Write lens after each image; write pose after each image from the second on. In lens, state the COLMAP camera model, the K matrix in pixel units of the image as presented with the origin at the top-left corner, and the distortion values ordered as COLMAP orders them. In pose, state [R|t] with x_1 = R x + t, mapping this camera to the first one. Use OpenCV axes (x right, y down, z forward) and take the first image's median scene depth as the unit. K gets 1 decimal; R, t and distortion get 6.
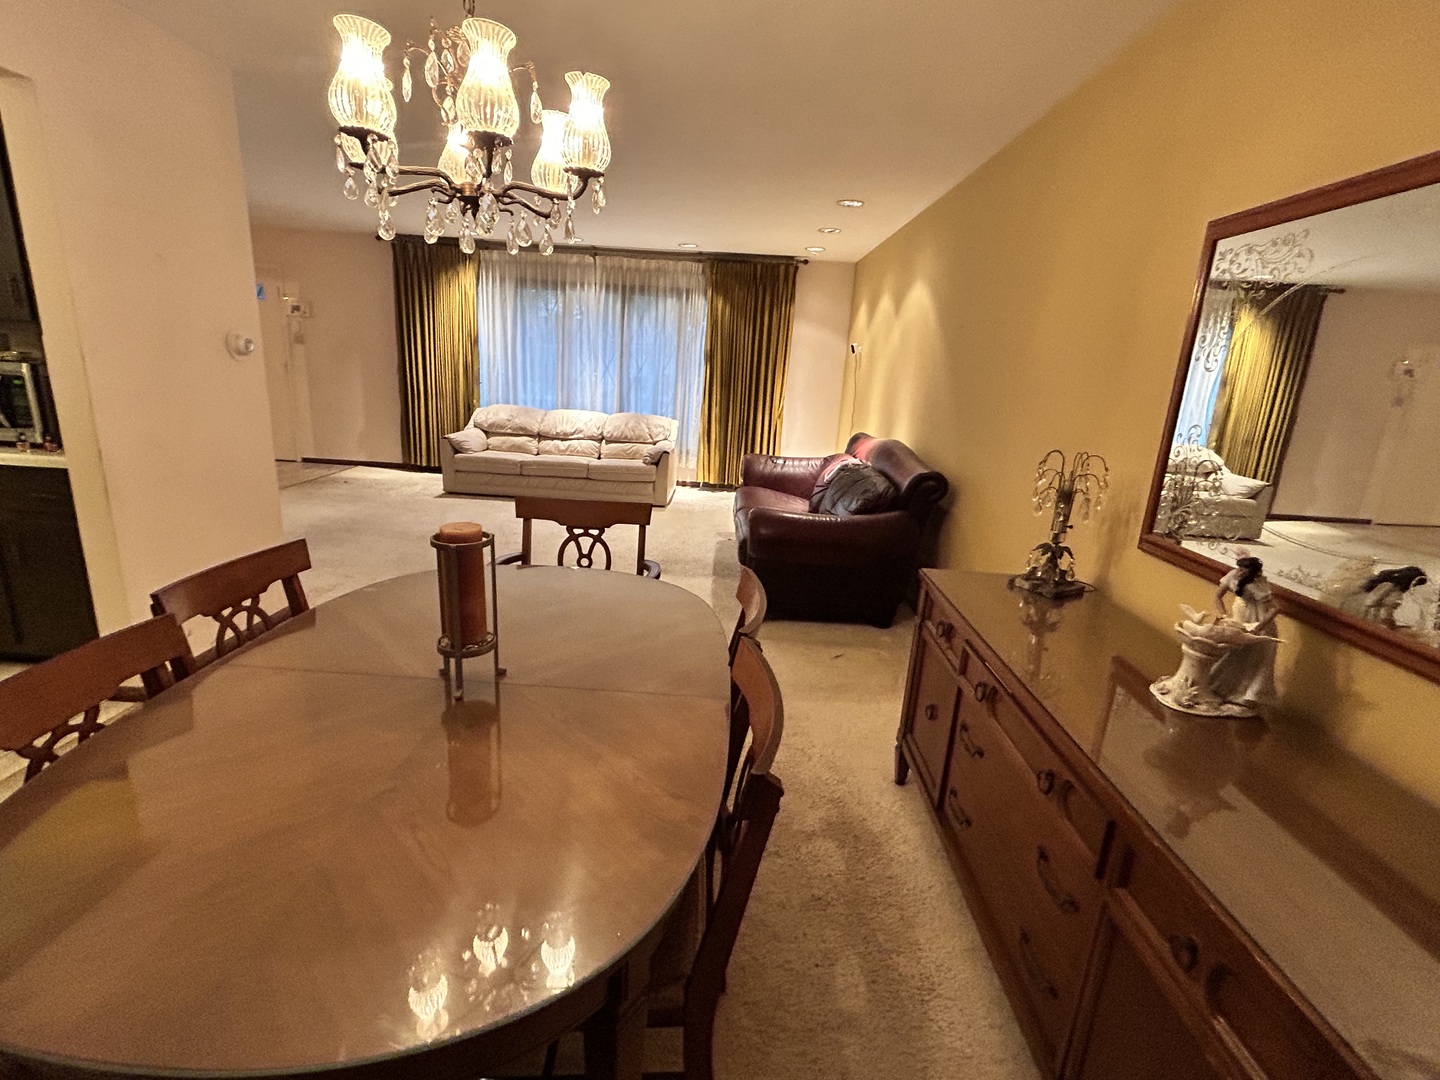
lens RADIAL K [[661.0, 0, 720.4], [0, 661.0, 539.7], [0, 0, 1]] dist [-0.002286, 0.001876]
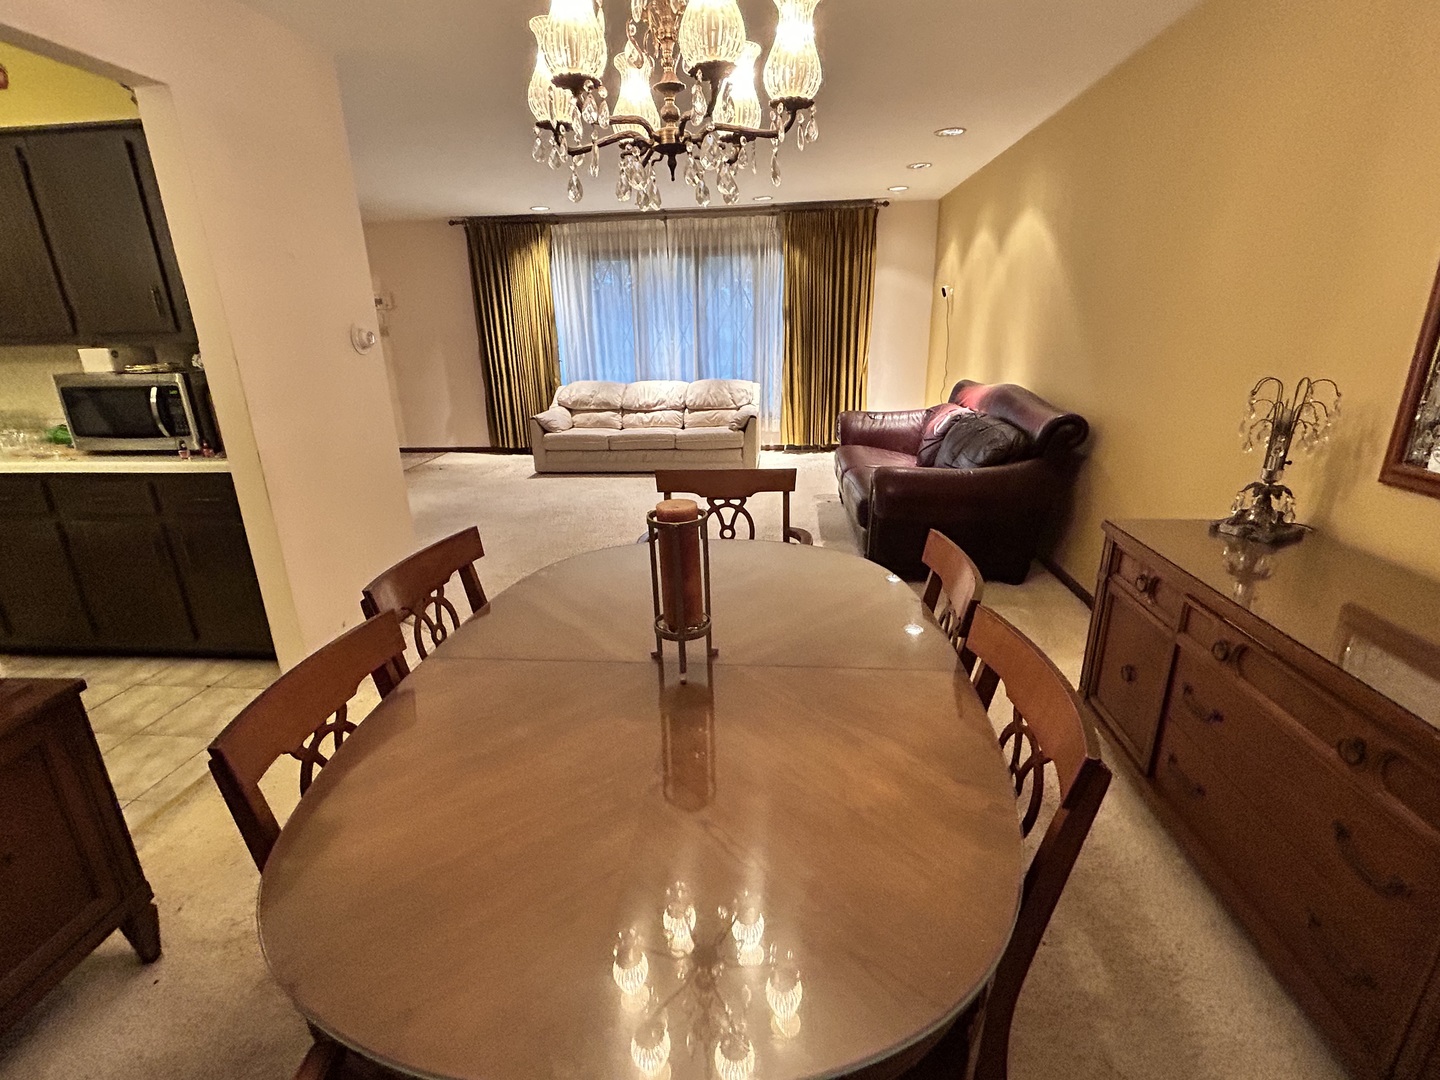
lens RADIAL K [[661.0, 0, 717.7], [0, 661.0, 538.2], [0, 0, 1]] dist [-0.002286, 0.001876]
pose [[0.994280, -0.057333, -0.090112, -0.132773], [0.061792, 0.996959, 0.047486, -0.006220], [0.087116, -0.052783, 0.994799, 0.031753]]
